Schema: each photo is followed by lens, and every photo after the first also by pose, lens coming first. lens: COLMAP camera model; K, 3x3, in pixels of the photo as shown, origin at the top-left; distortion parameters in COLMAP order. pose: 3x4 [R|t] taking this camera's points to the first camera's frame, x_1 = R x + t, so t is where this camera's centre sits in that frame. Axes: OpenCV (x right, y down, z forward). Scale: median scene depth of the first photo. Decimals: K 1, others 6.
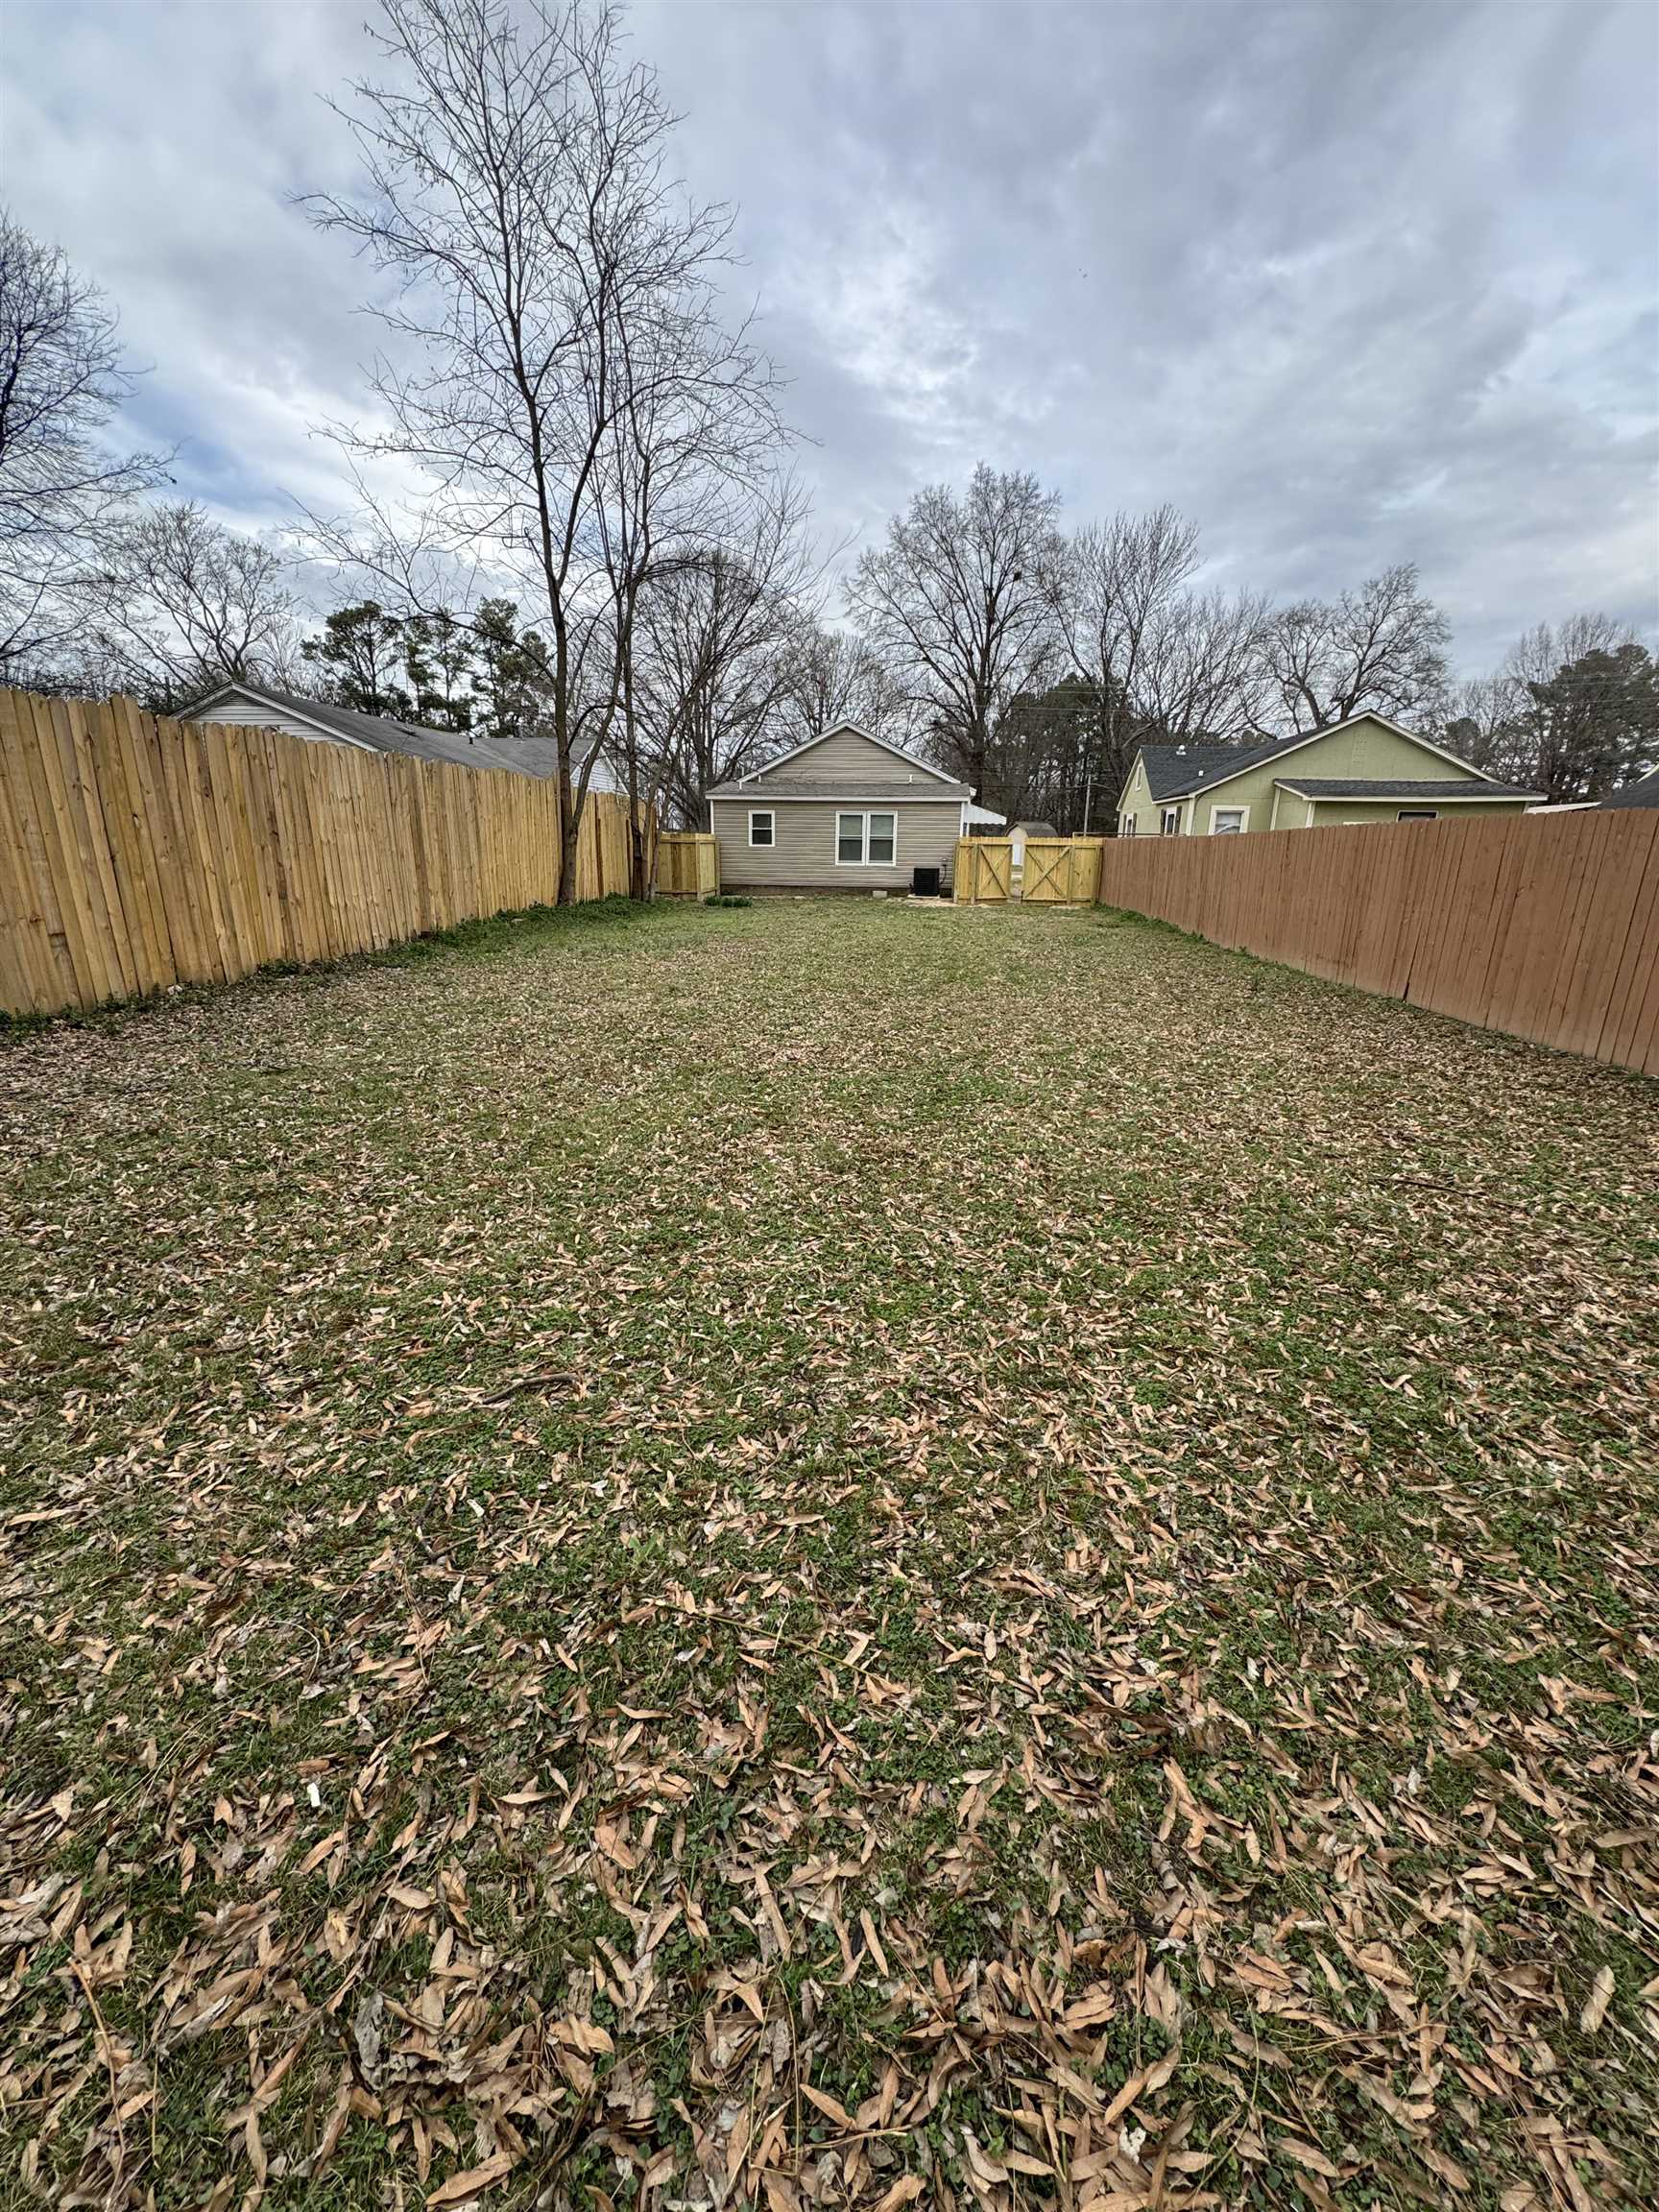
lens RADIAL K [[883.8, 0, 829.5], [0, 883.8, 1106.0], [0, 0, 1]] dist [-0.000690, -0.000025]
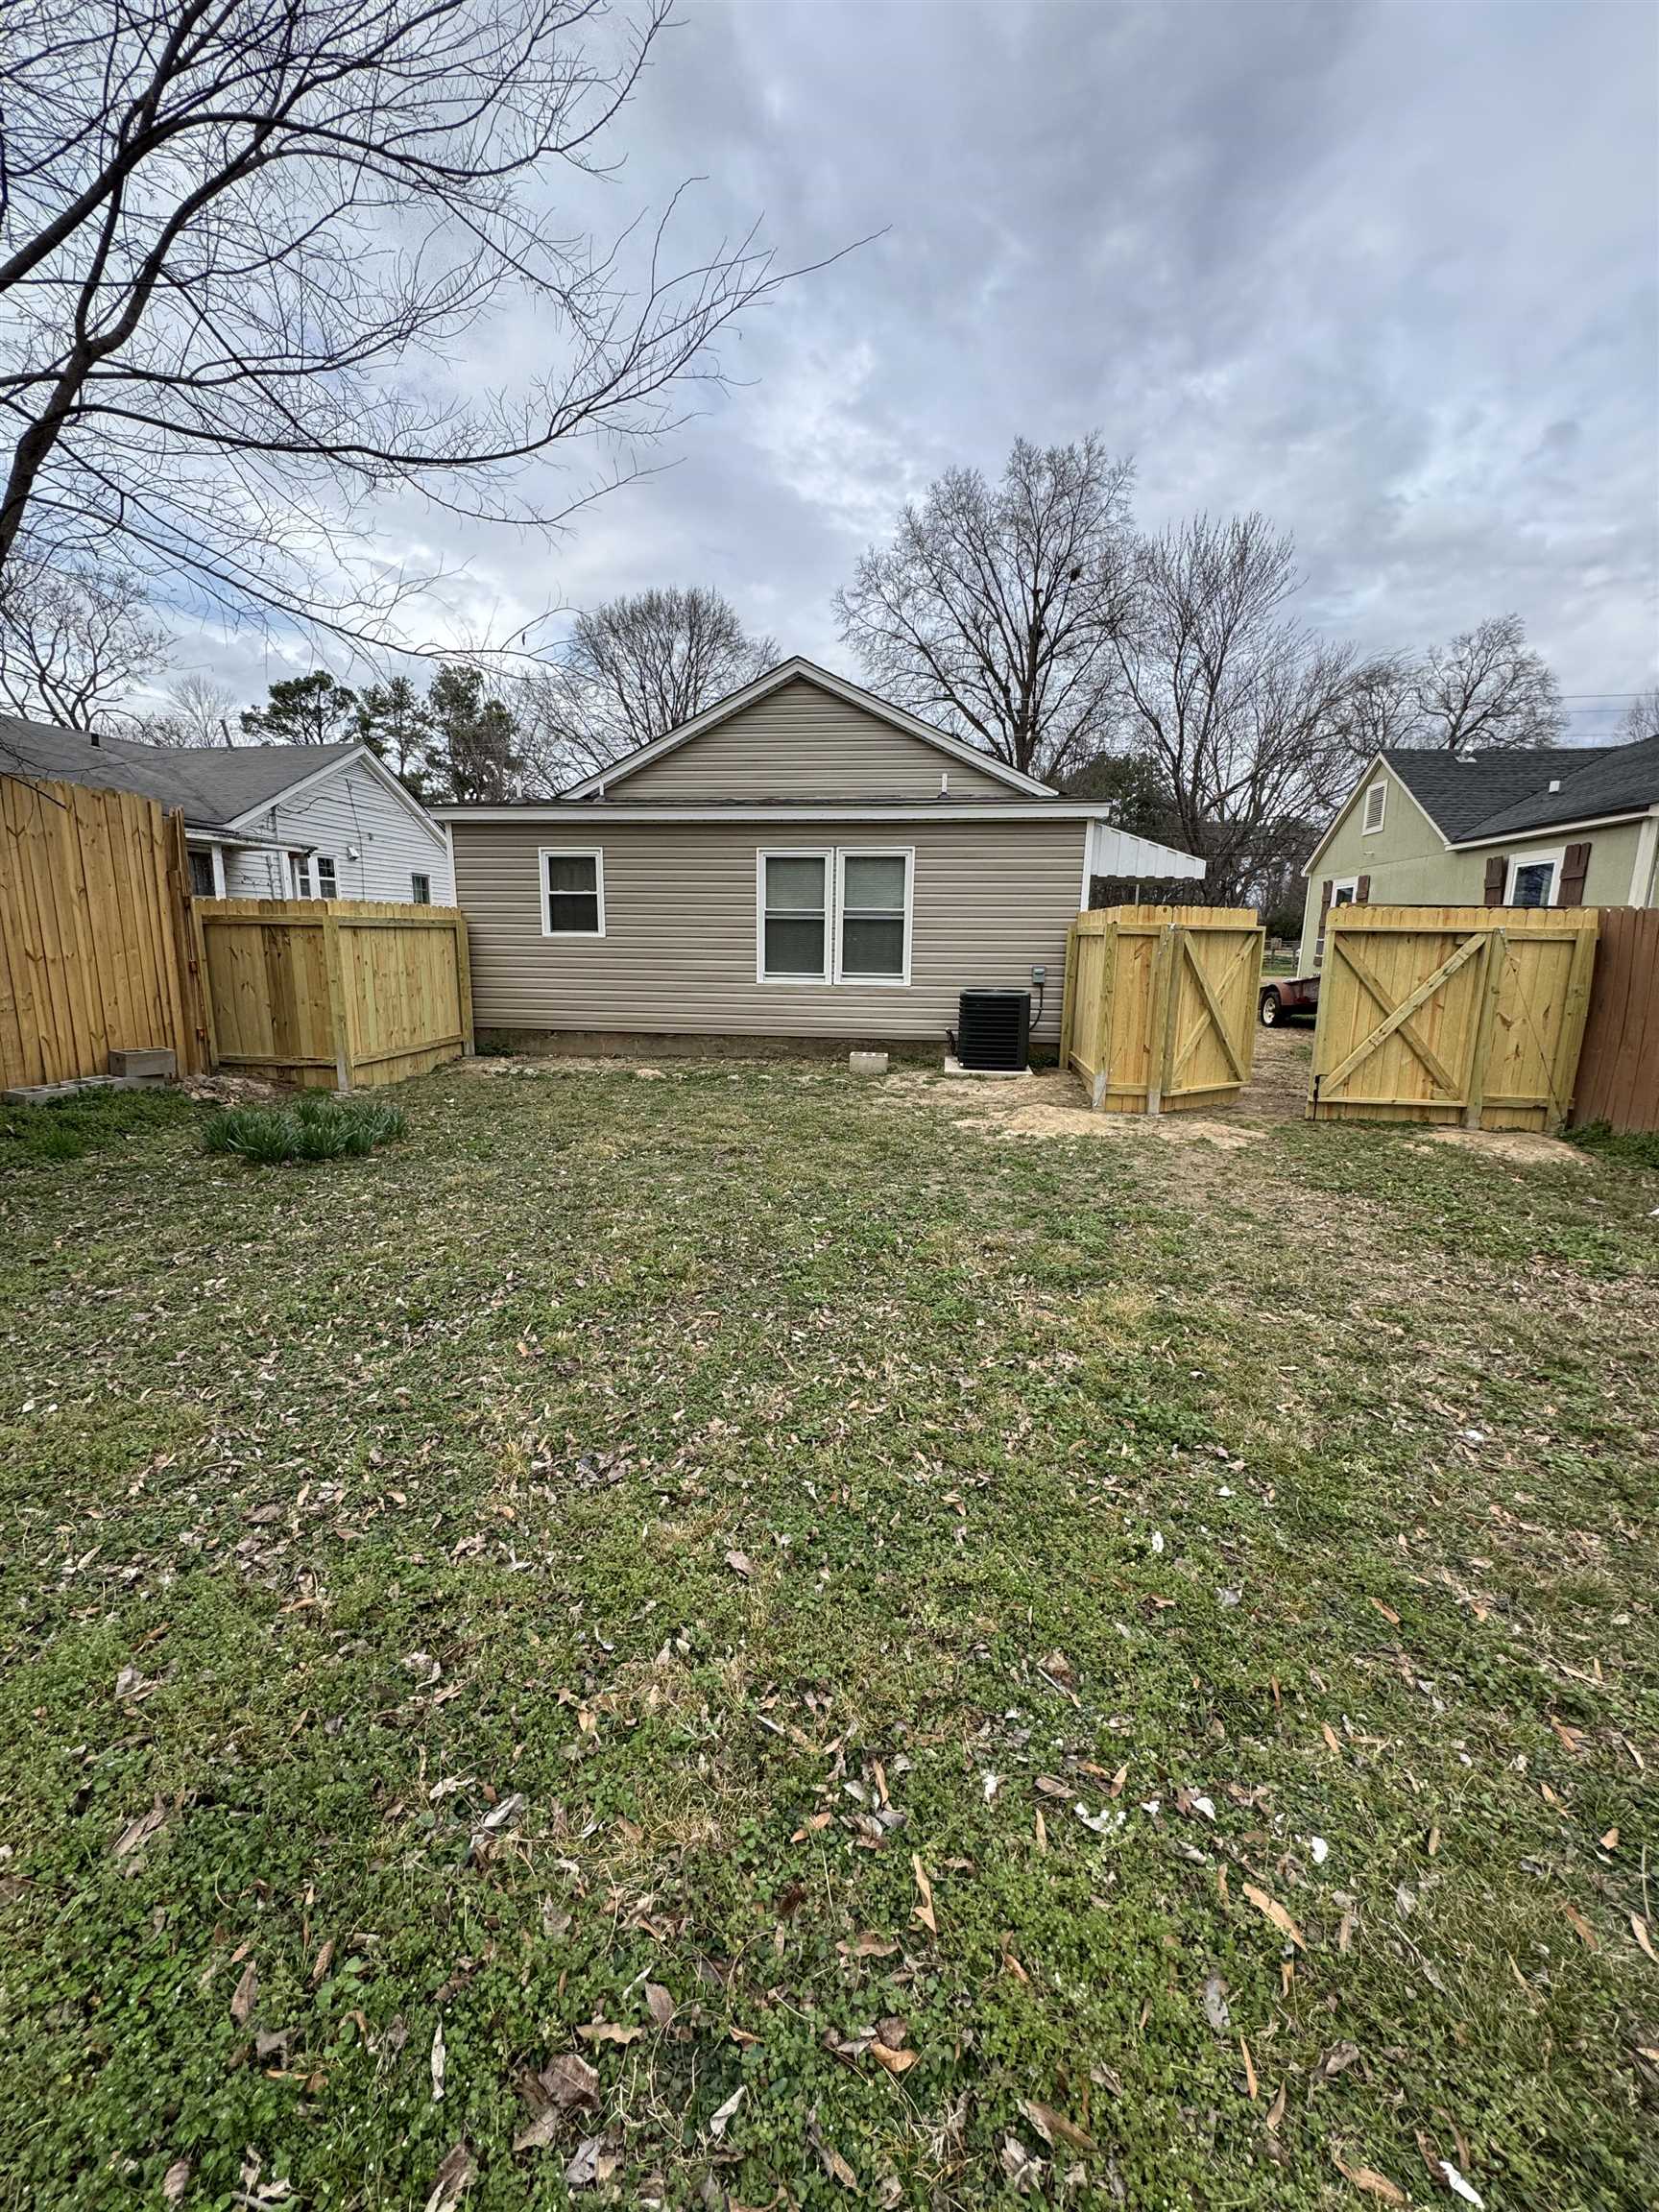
lens RADIAL K [[893.9, 0, 829.5], [0, 893.9, 1106.0], [0, 0, 1]] dist [-0.000049, -0.000043]
pose [[0.999889, 0.003279, -0.014551, 0.021008], [-0.004722, 0.994950, -0.100257, -0.083762], [0.014149, 0.100315, 0.994855, 0.286538]]
